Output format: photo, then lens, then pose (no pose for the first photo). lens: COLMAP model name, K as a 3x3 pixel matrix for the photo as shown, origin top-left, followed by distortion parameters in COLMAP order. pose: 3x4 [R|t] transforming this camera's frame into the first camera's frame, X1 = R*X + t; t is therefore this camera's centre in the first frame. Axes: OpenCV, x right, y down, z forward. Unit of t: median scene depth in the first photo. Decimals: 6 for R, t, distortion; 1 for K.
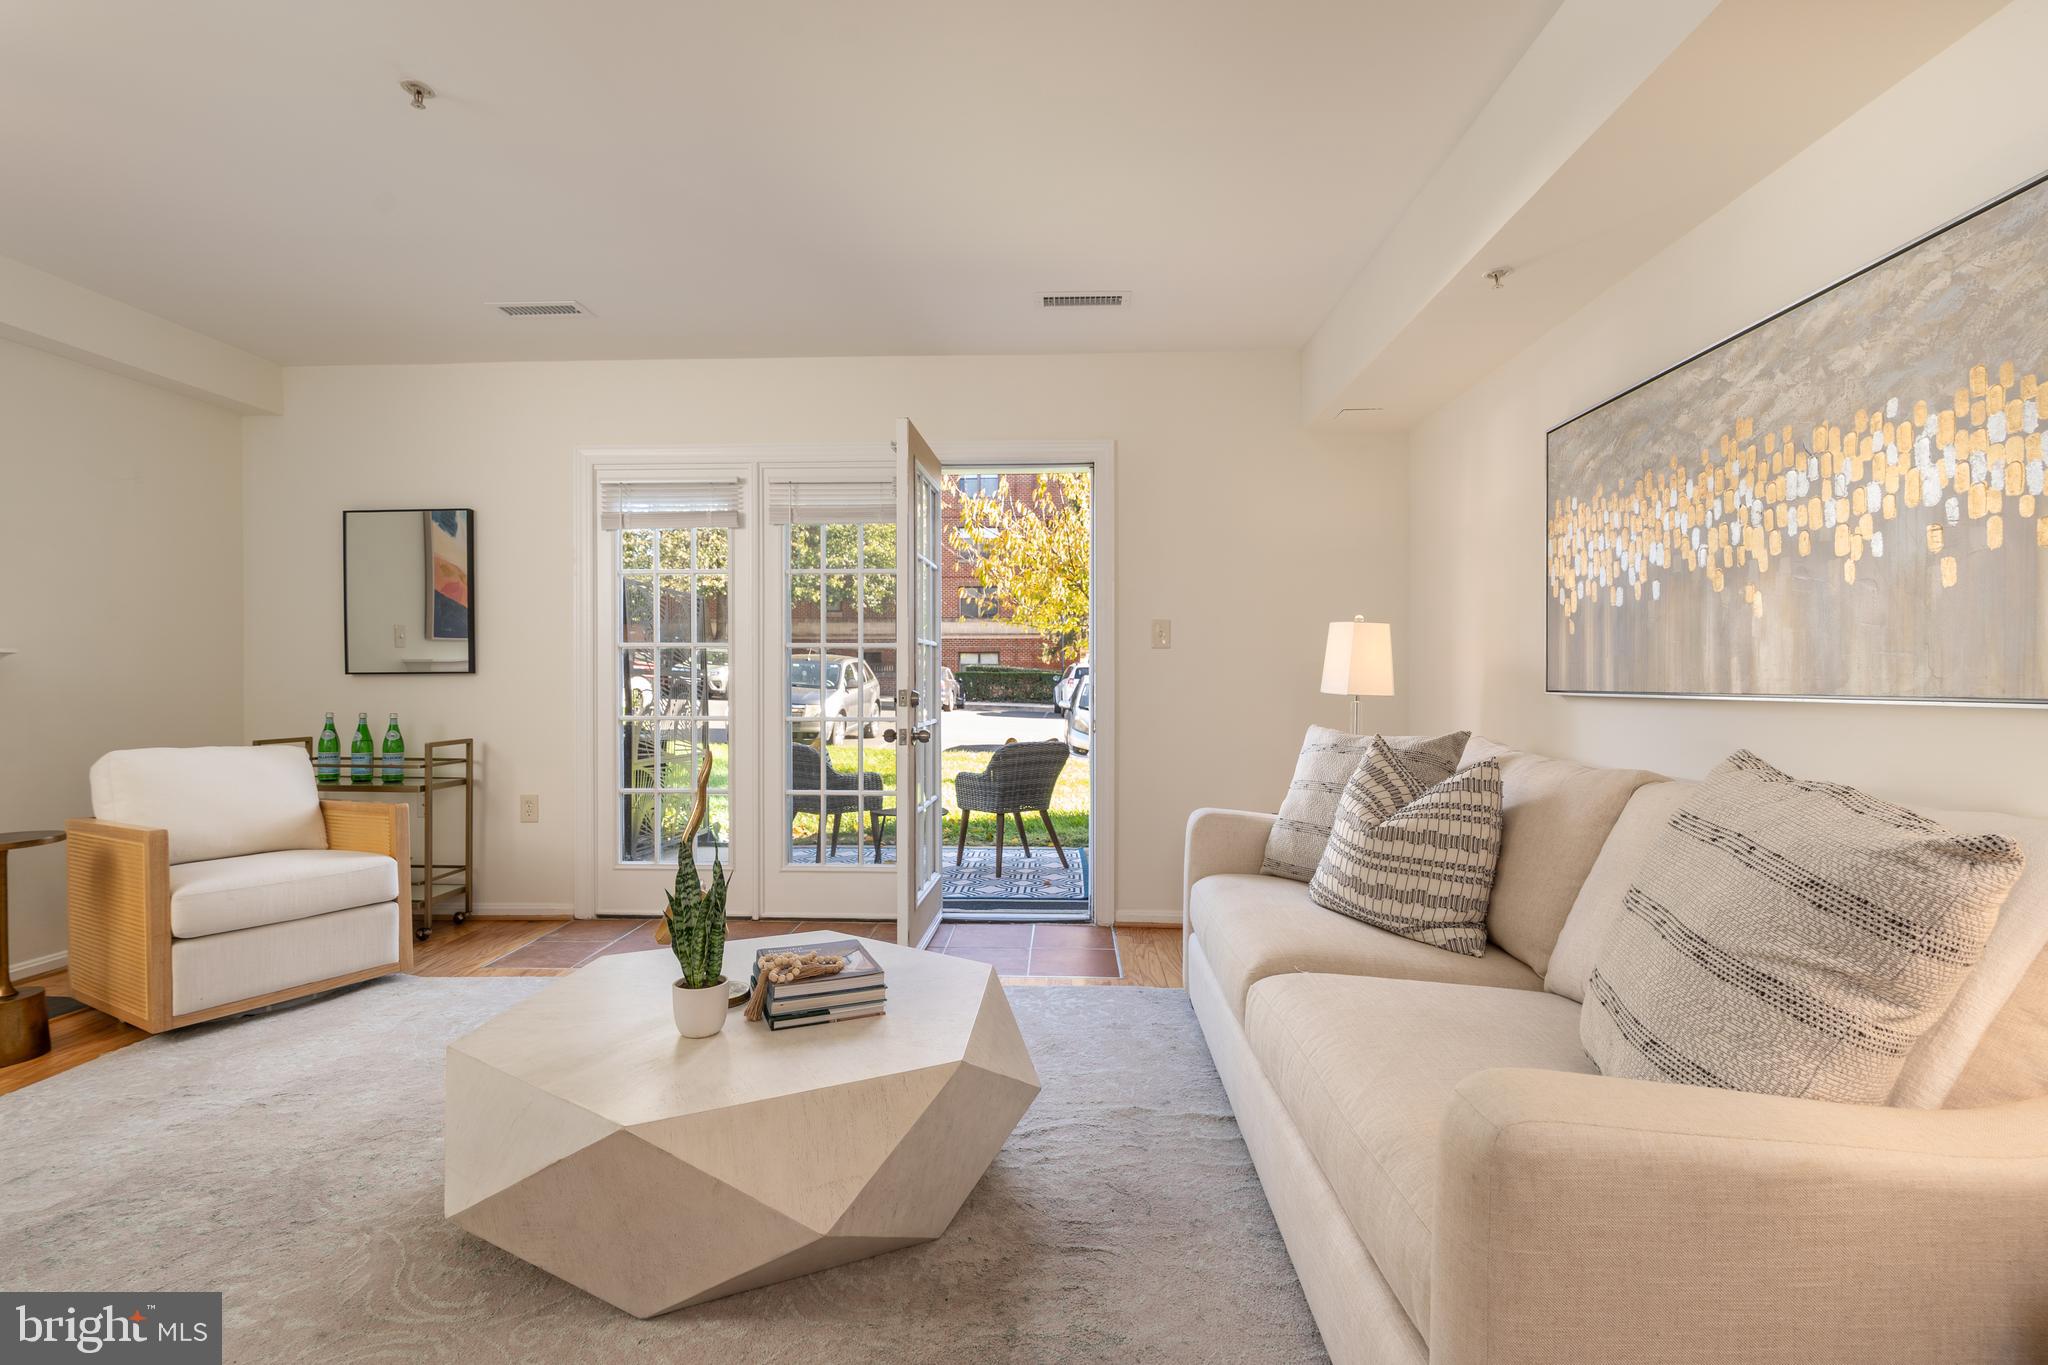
lens RADIAL K [[934.2, 0, 1015.1], [0, 934.2, 680.2], [0, 0, 1]] dist [-0.000405, 0.002831]
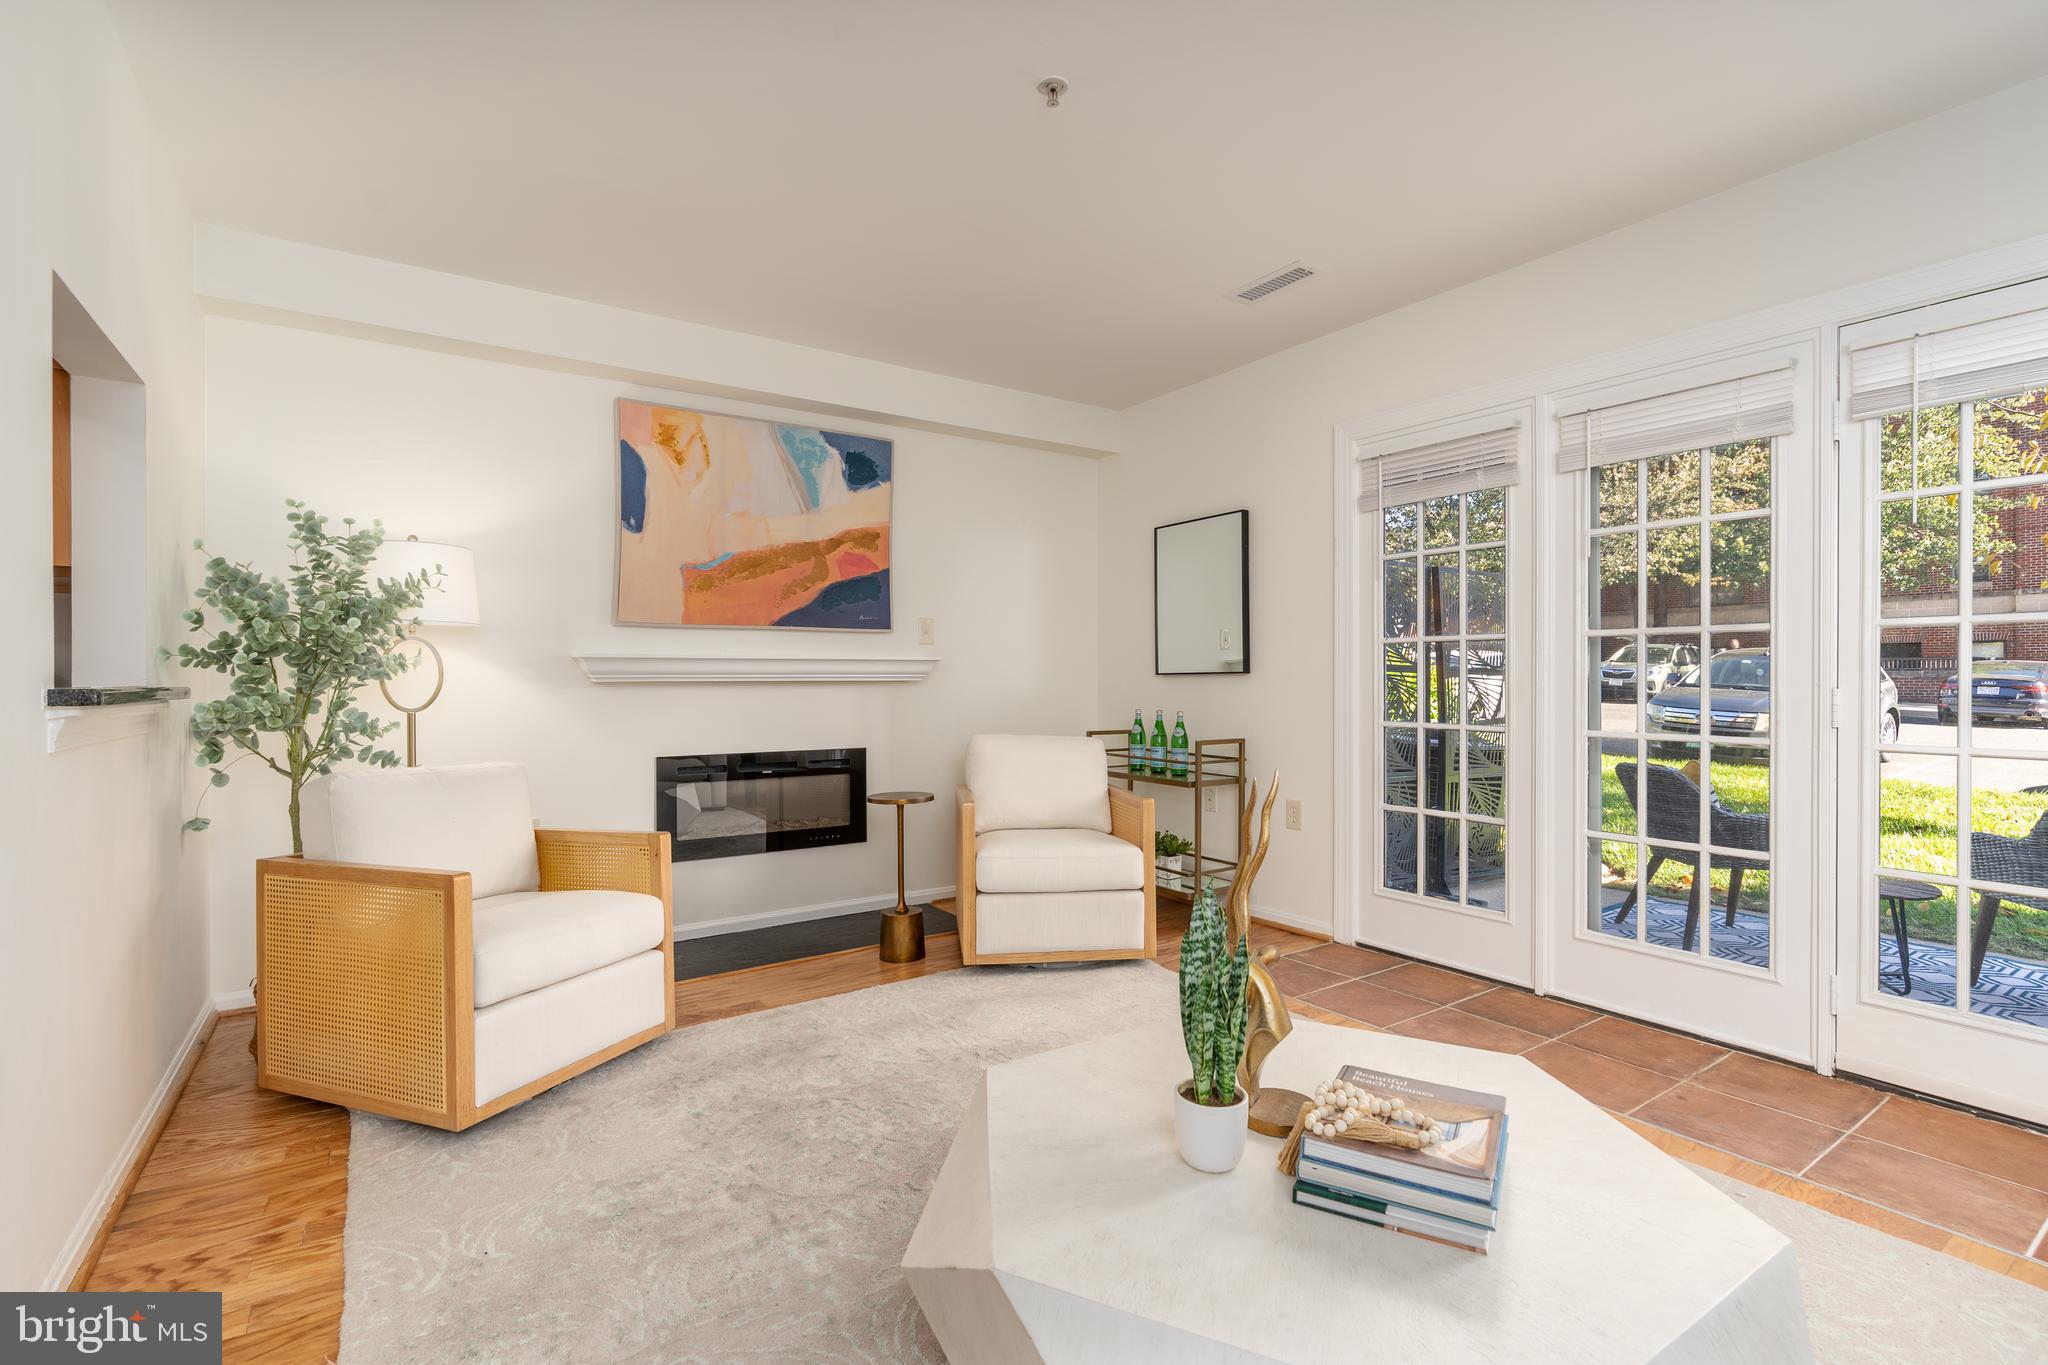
lens RADIAL K [[934.2, 0, 1014.0], [0, 934.2, 676.0], [0, 0, 1]] dist [-0.000405, 0.002831]
pose [[0.605241, -0.004337, -0.796031, 0.125225], [0.000005, 0.999985, -0.005444, 0.001884], [0.796042, 0.003291, 0.605232, 0.357270]]
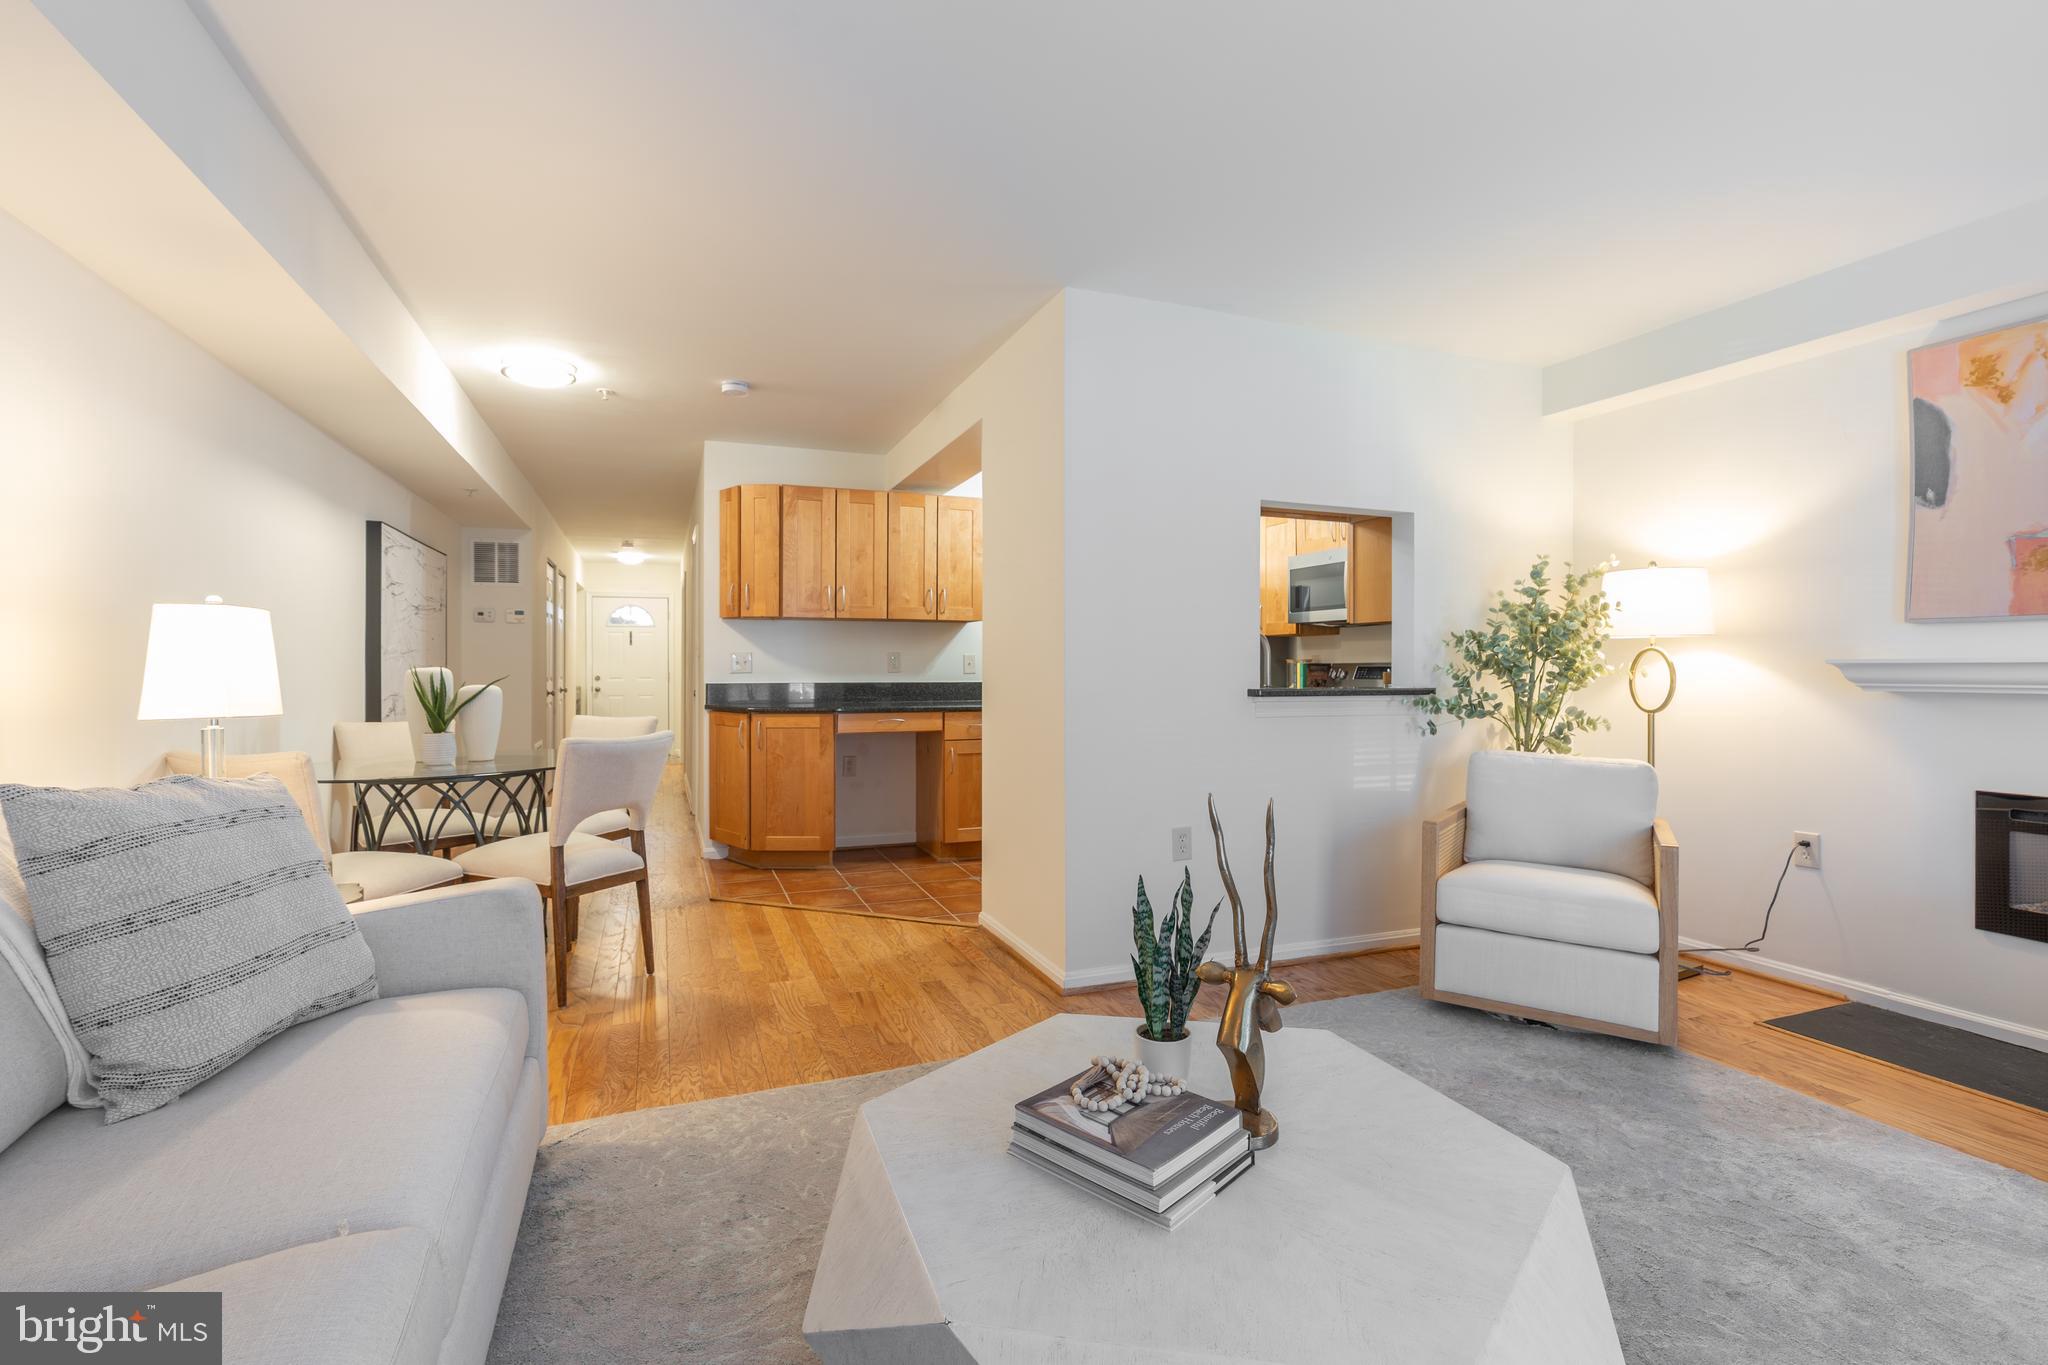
lens RADIAL K [[934.2, 0, 1018.3], [0, 934.2, 652.3], [0, 0, 1]] dist [-0.000405, 0.002831]
pose [[-0.913733, -0.006019, -0.406270, 0.142351], [-0.000713, 0.999912, -0.013210, -0.034270], [0.406314, -0.011781, -0.913658, 1.474071]]
